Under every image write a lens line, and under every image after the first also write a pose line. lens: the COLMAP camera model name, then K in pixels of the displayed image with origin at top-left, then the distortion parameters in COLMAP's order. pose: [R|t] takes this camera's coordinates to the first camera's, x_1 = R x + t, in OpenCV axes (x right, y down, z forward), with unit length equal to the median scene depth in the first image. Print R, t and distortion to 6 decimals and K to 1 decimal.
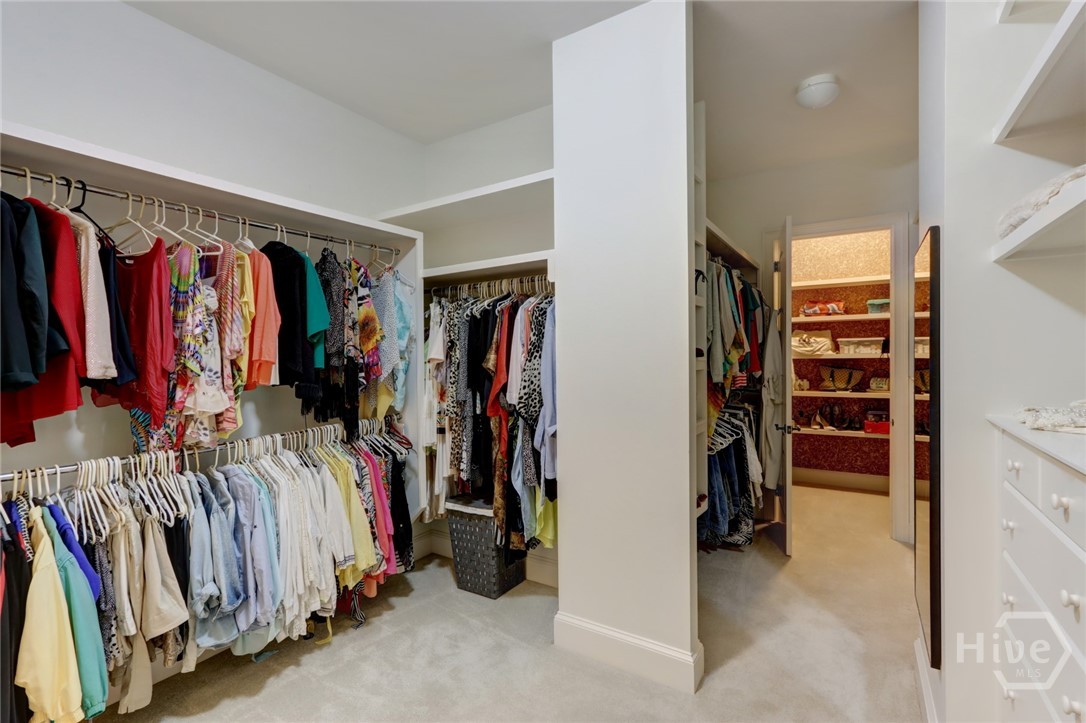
lens RADIAL K [[503.1, 0, 537.3], [0, 503.1, 367.1], [0, 0, 1]] dist [-0.005117, 0.000522]
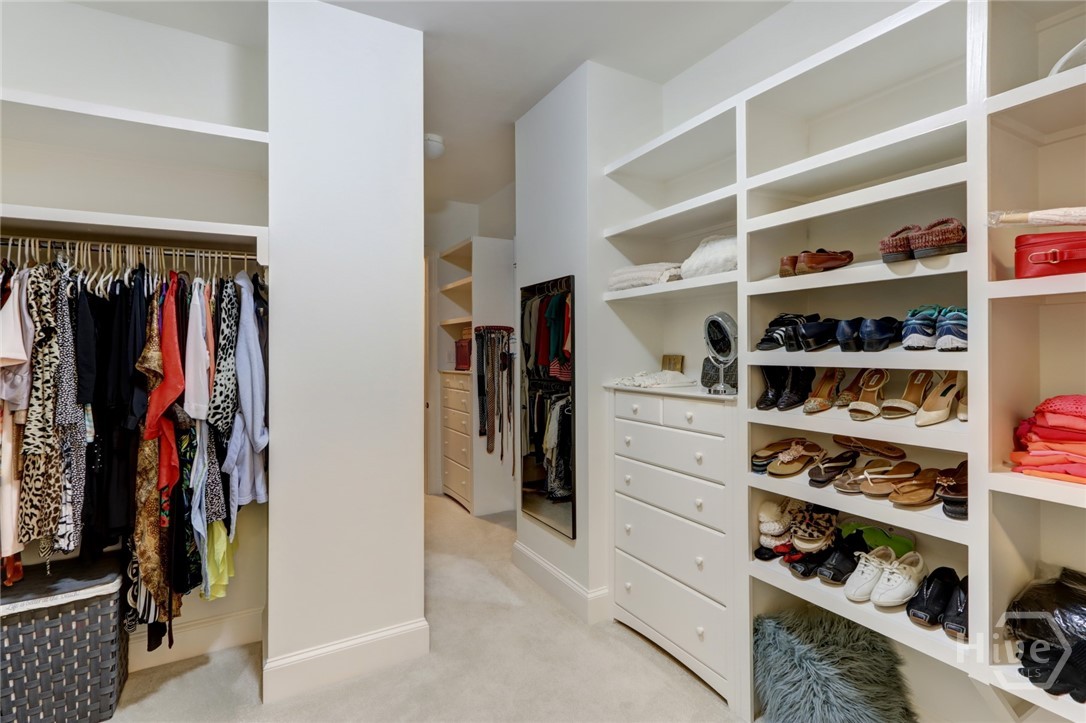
lens RADIAL K [[503.1, 0, 534.7], [0, 503.1, 351.8], [0, 0, 1]] dist [-0.005117, 0.000522]
pose [[0.470546, 0.000566, 0.882375, -0.470979], [0.027348, 0.999510, -0.015225, 0.000651], [-0.881952, 0.031295, 0.470300, 0.199957]]
